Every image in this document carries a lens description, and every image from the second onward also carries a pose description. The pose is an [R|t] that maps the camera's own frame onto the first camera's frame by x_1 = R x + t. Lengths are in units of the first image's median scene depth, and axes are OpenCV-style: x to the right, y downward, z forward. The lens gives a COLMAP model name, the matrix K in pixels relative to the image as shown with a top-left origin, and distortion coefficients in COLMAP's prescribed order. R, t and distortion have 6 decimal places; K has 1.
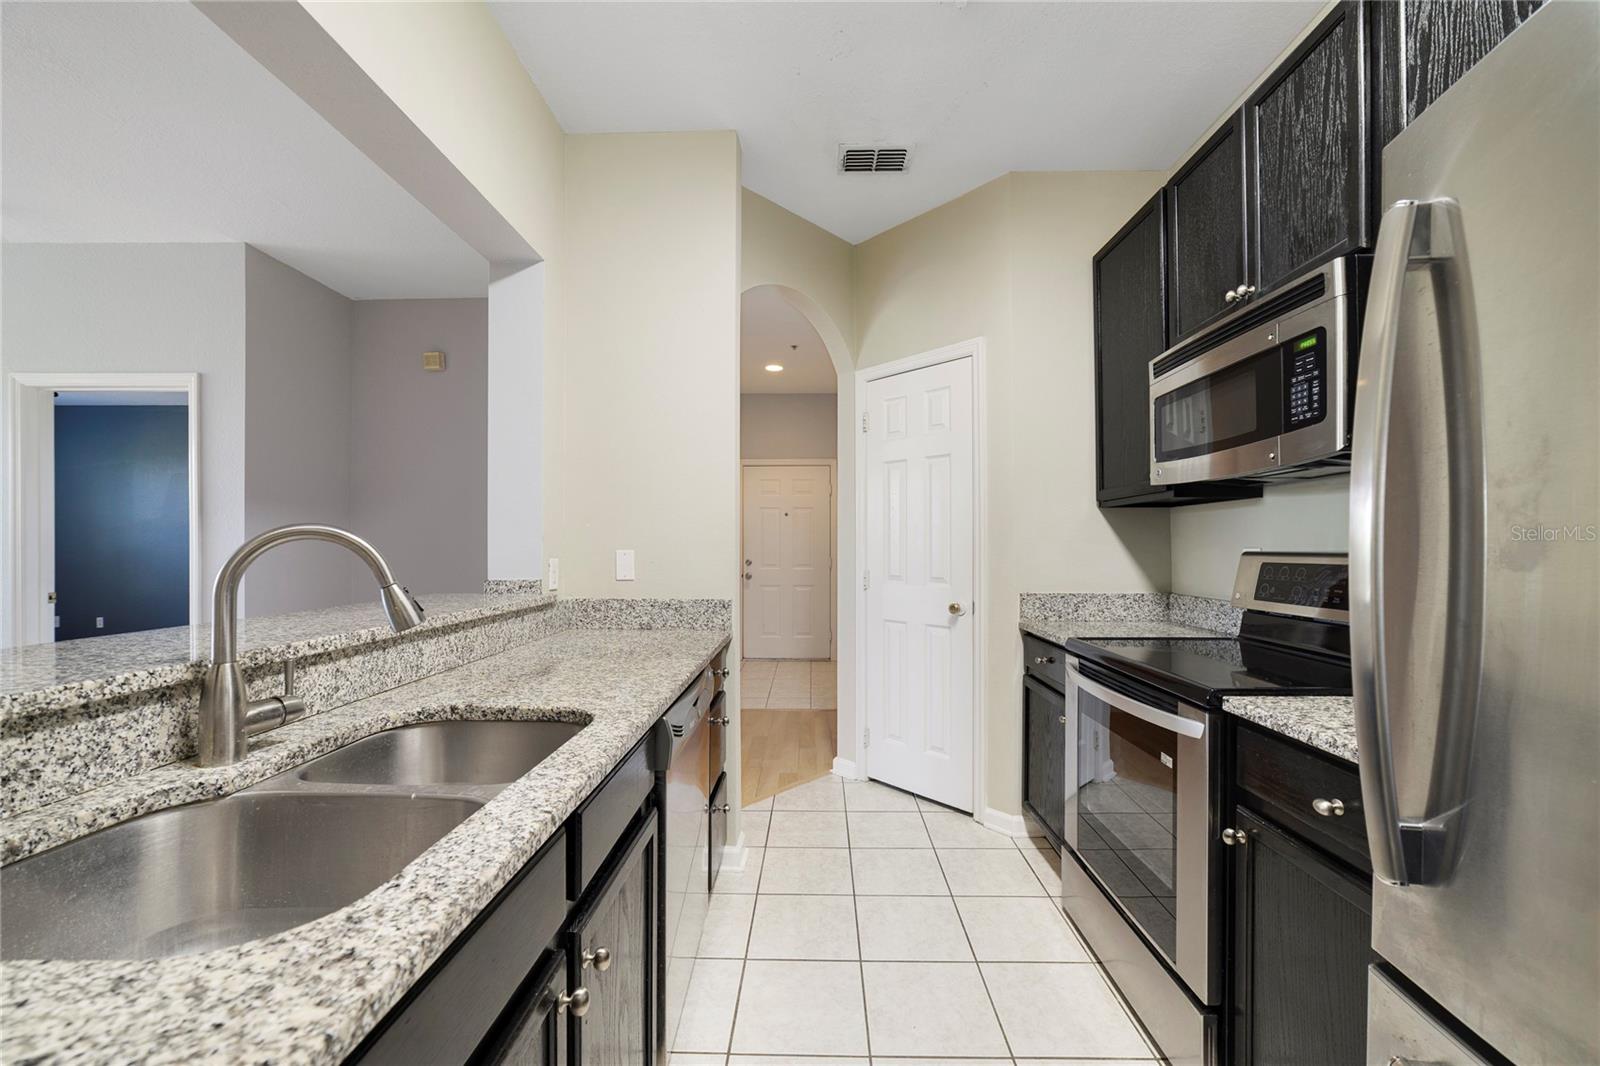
lens RADIAL K [[608.7, 0, 808.1], [0, 608.7, 549.5], [0, 0, 1]] dist [-0.012897, 0.000002]
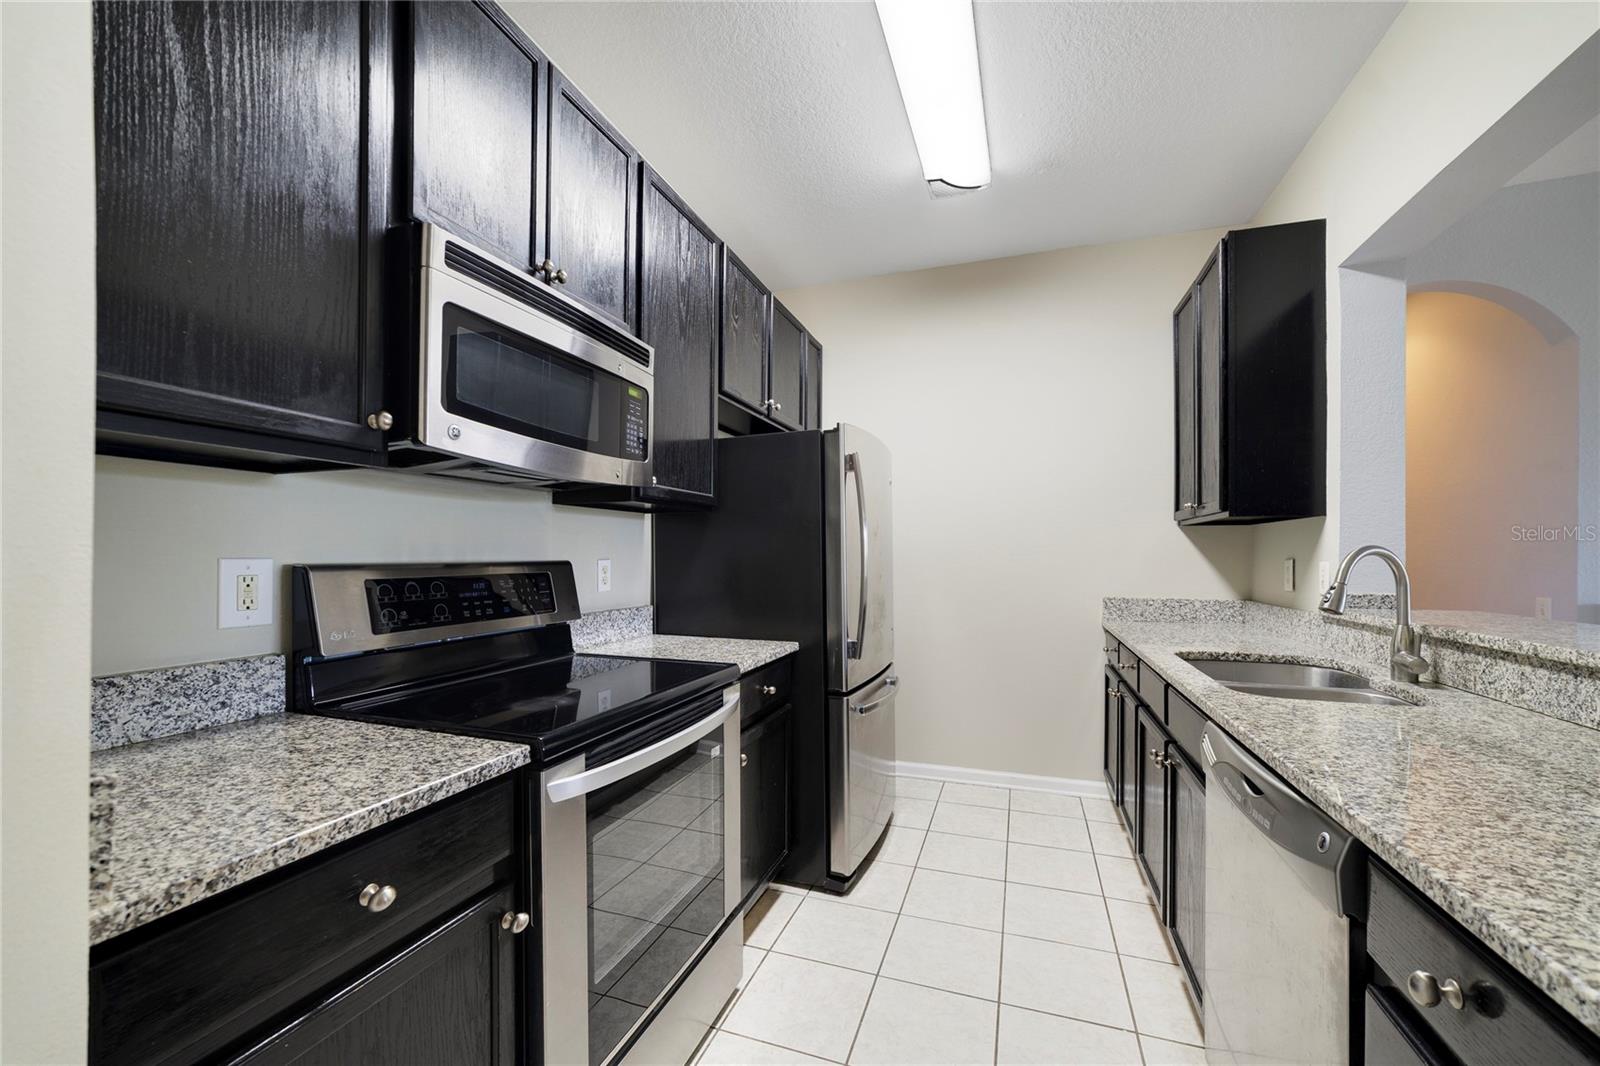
lens RADIAL K [[608.7, 0, 808.1], [0, 608.7, 549.5], [0, 0, 1]] dist [-0.012897, 0.000002]
pose [[-0.952213, -0.000751, 0.305434, 0.104827], [-0.002190, 0.999988, -0.004369, -0.014547], [-0.305427, -0.004829, -0.952203, 2.127122]]
